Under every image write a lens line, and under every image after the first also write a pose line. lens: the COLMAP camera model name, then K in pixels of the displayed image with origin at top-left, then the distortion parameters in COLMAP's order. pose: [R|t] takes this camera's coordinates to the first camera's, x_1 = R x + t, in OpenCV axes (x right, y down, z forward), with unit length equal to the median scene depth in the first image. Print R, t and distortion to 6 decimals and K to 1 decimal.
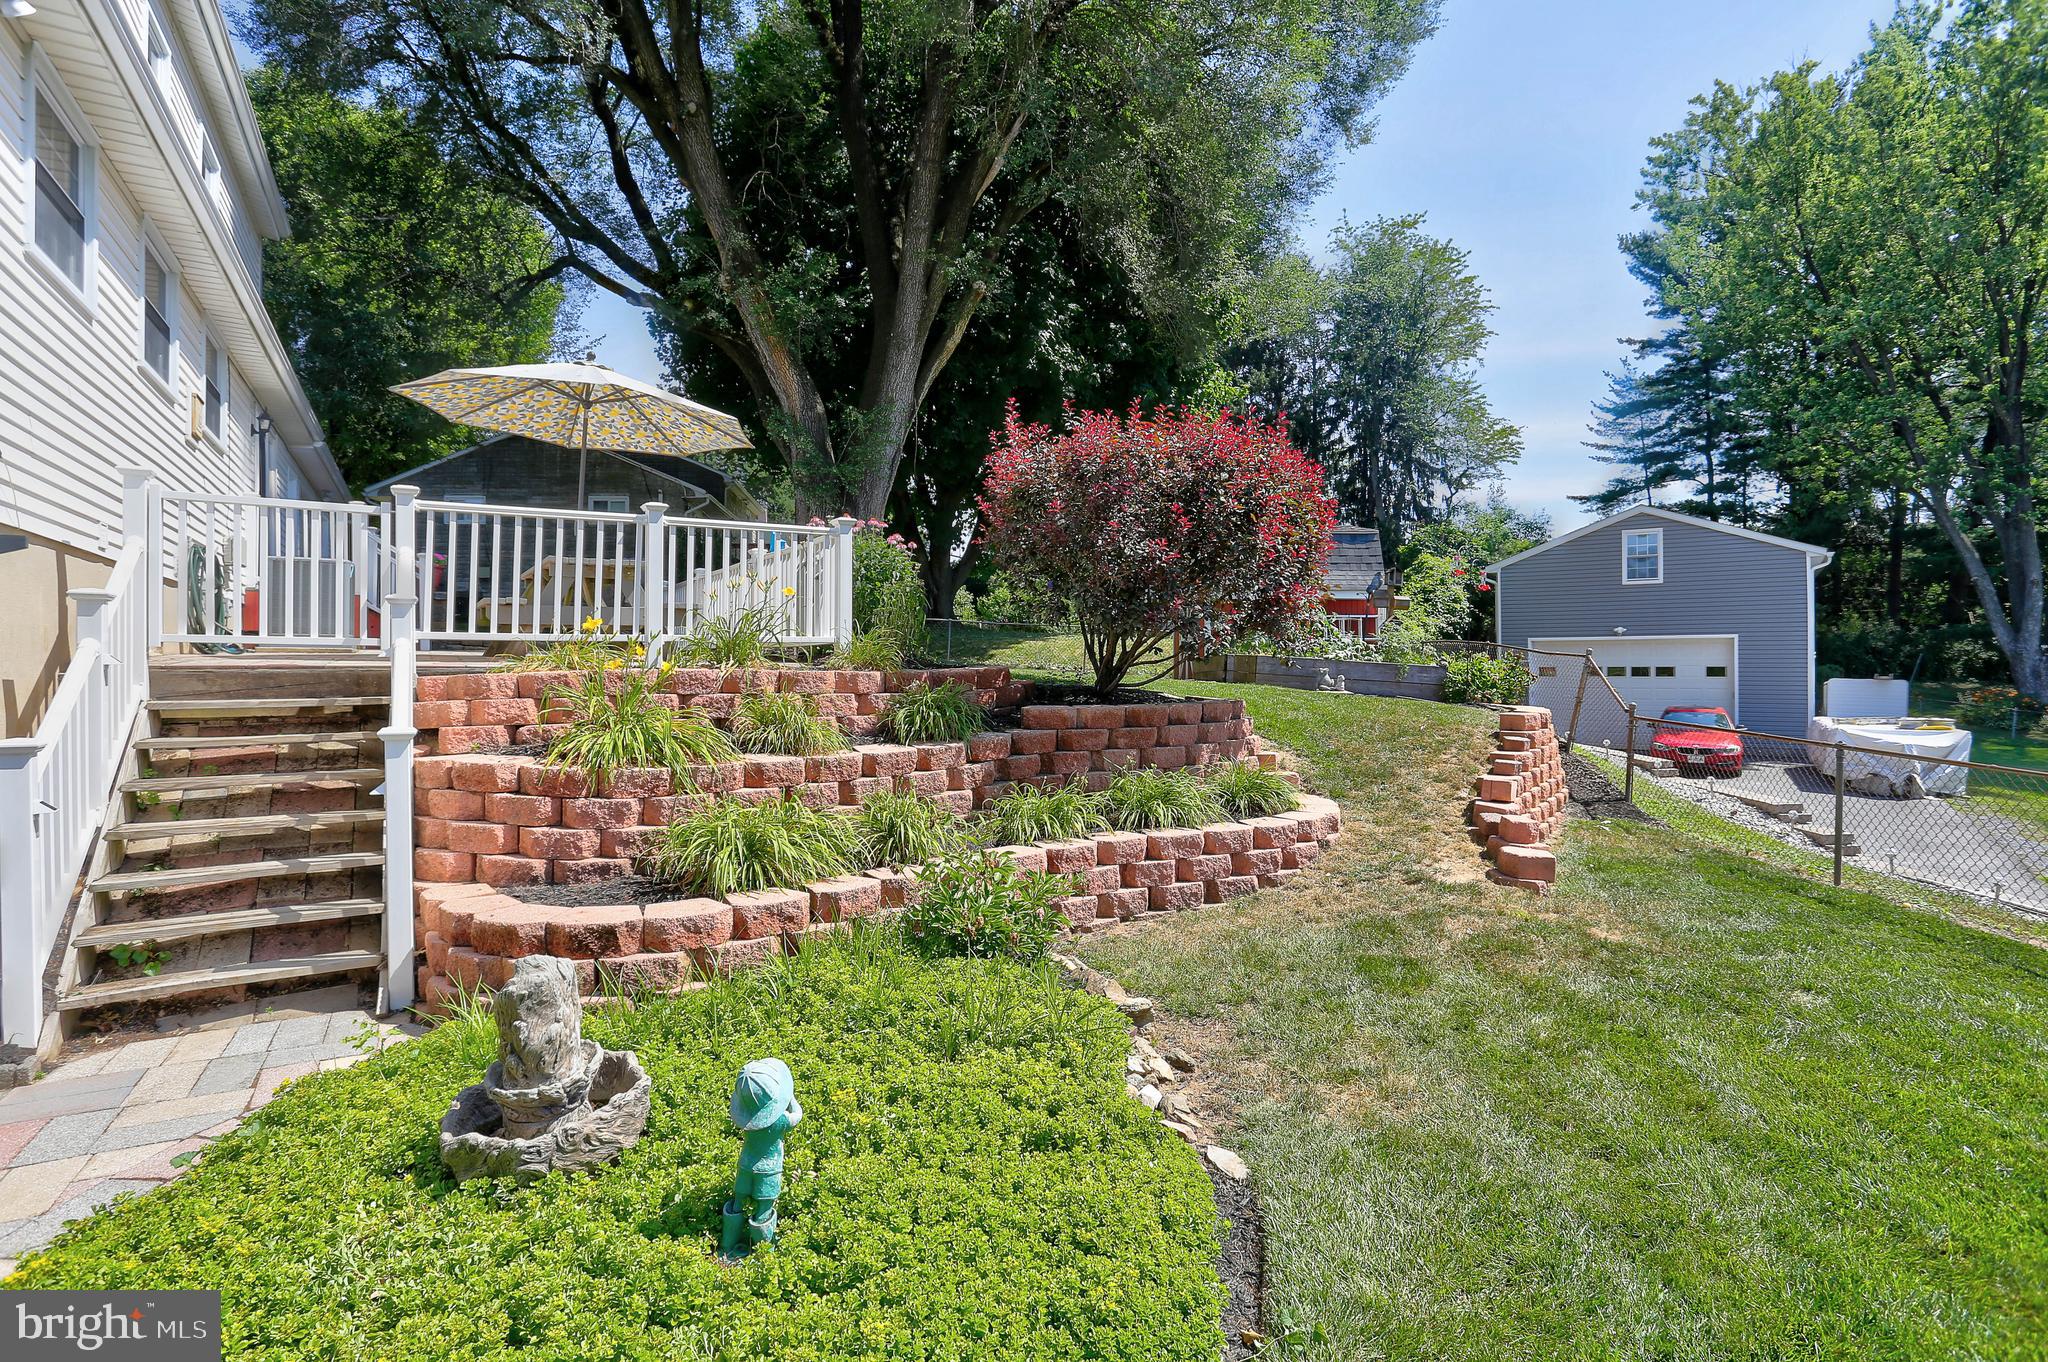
lens RADIAL K [[1035.8, 0, 1022.9], [0, 1035.8, 659.5], [0, 0, 1]] dist [-0.075224, 0.038176]
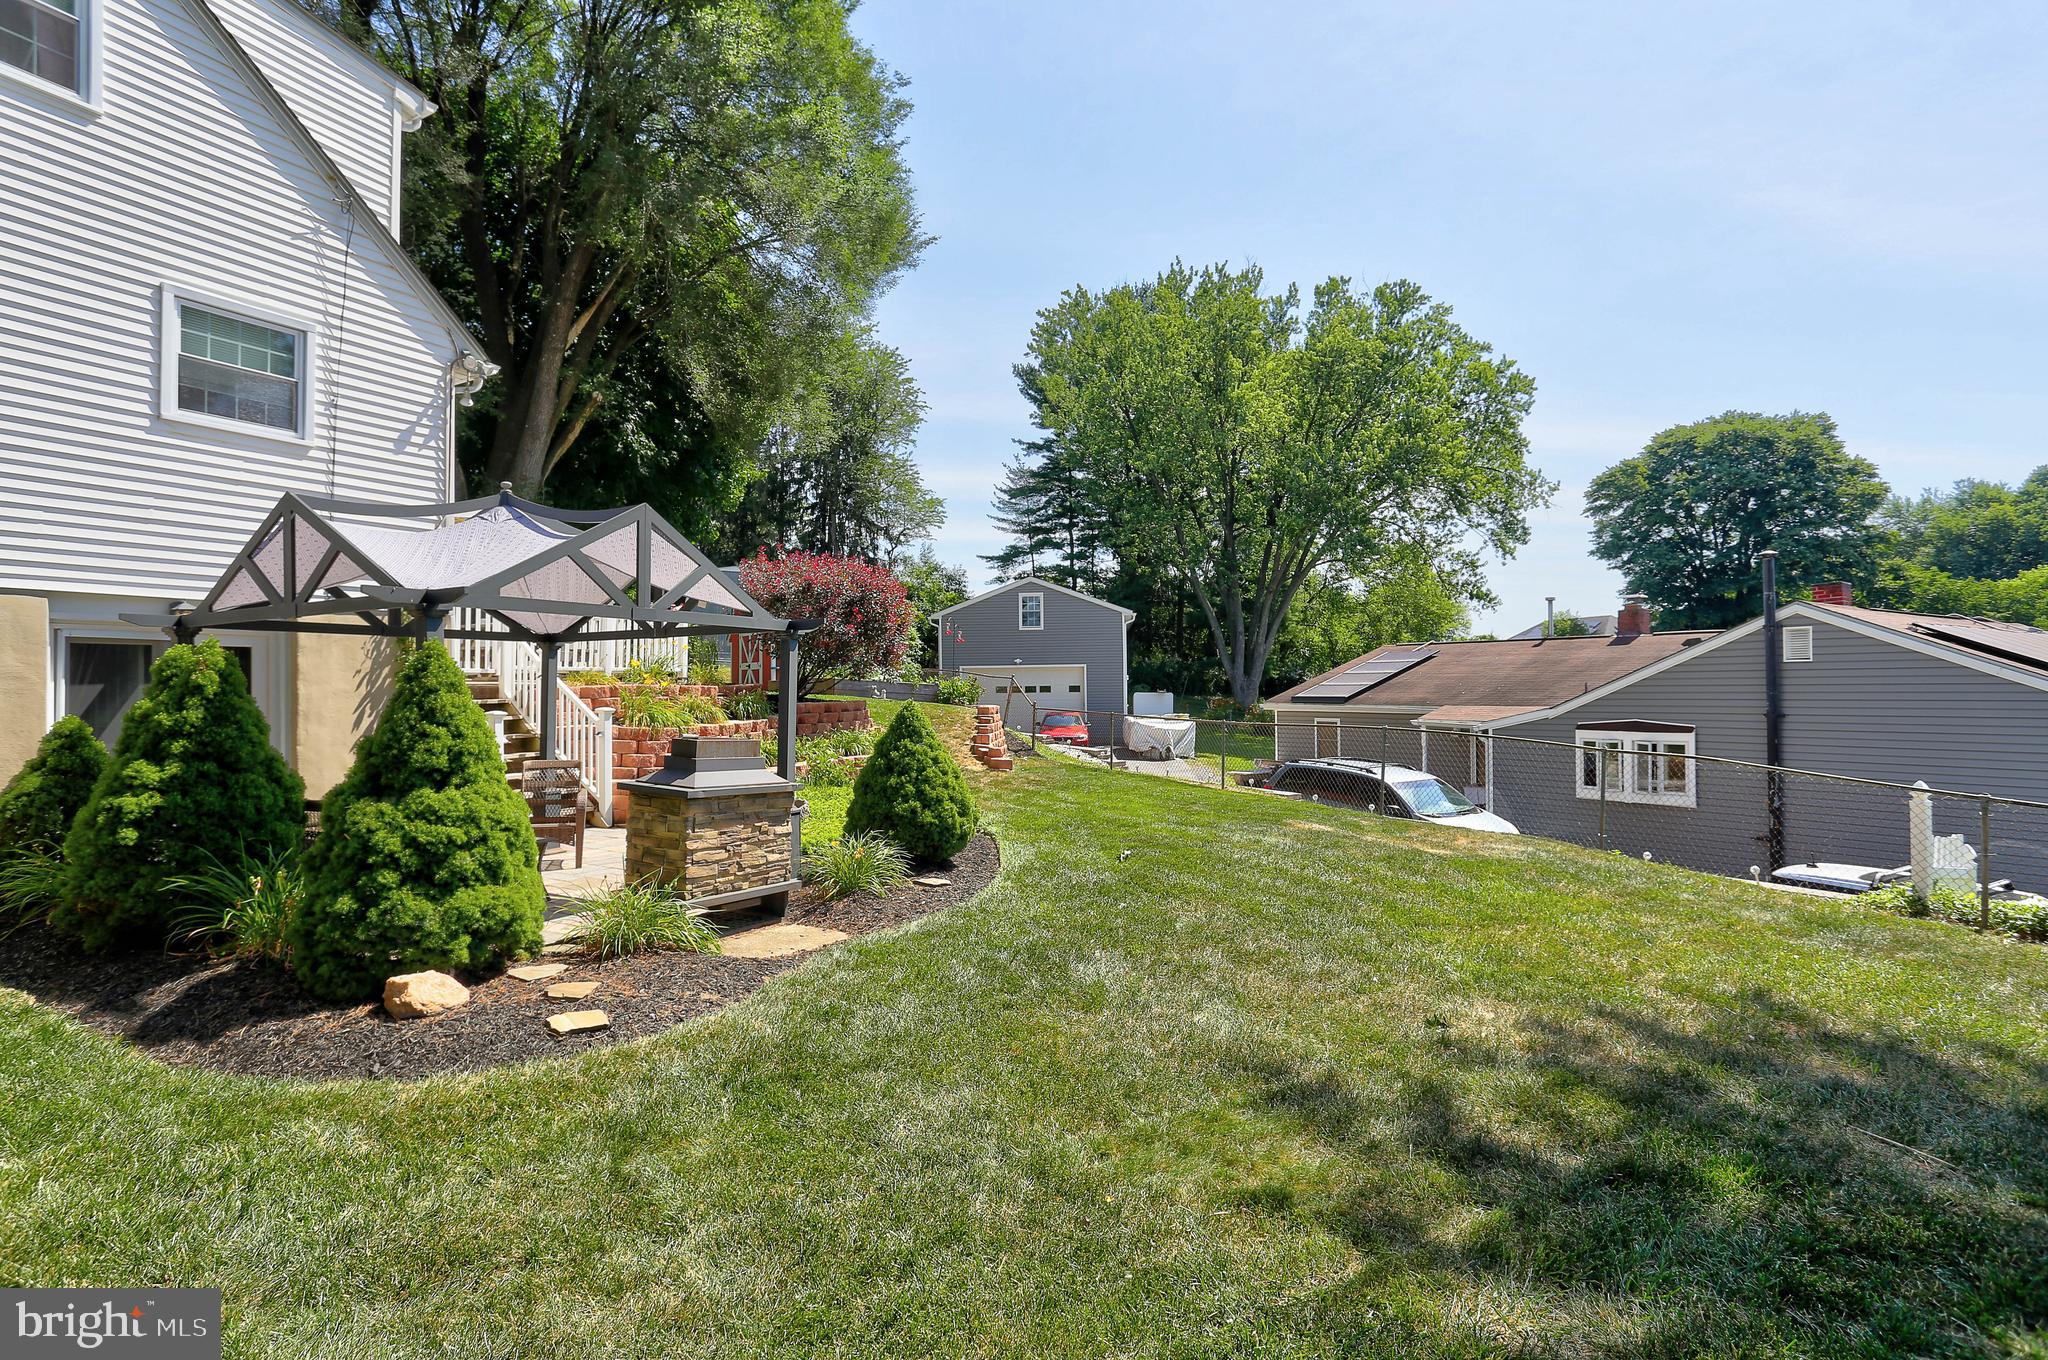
lens RADIAL K [[988.7, 0, 1066.0], [0, 988.7, 674.7], [0, 0, 1]] dist [-0.026308, 0.000346]
pose [[0.830007, 0.000506, 0.557753, -0.205801], [0.004226, 0.999965, -0.007196, 0.002155], [-0.557737, 0.008330, 0.829976, -0.309420]]
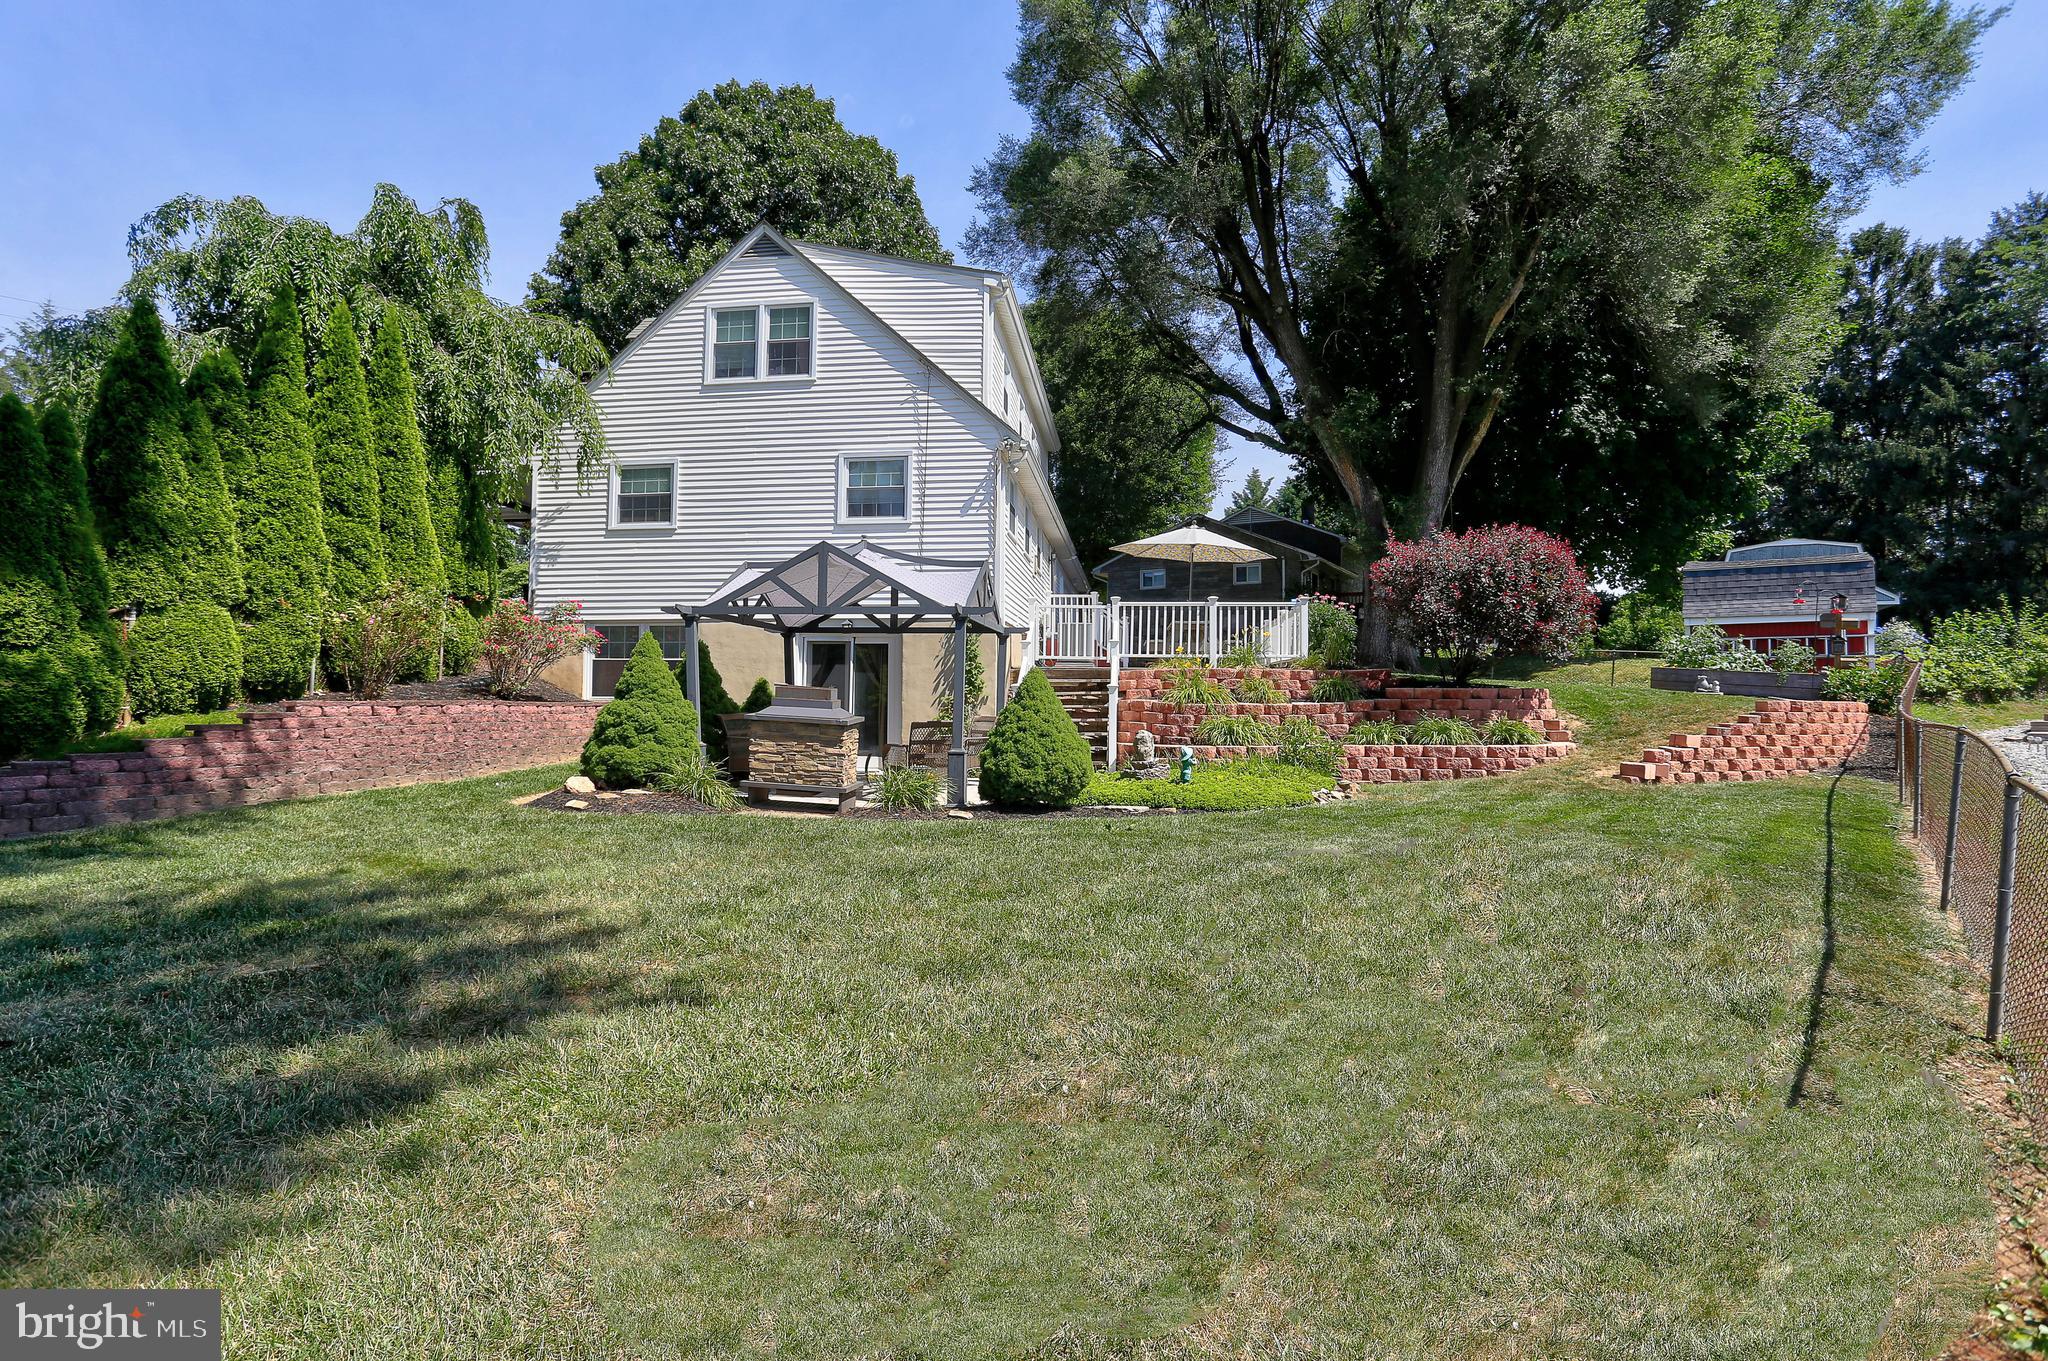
lens RADIAL K [[1035.8, 0, 1022.9], [0, 1035.8, 659.0], [0, 0, 1]] dist [-0.075224, 0.038176]
pose [[0.802317, -0.016275, -0.596676, 0.202059], [-0.005244, 0.999397, -0.034312, 0.020261], [0.596875, 0.030658, 0.801749, -0.327375]]
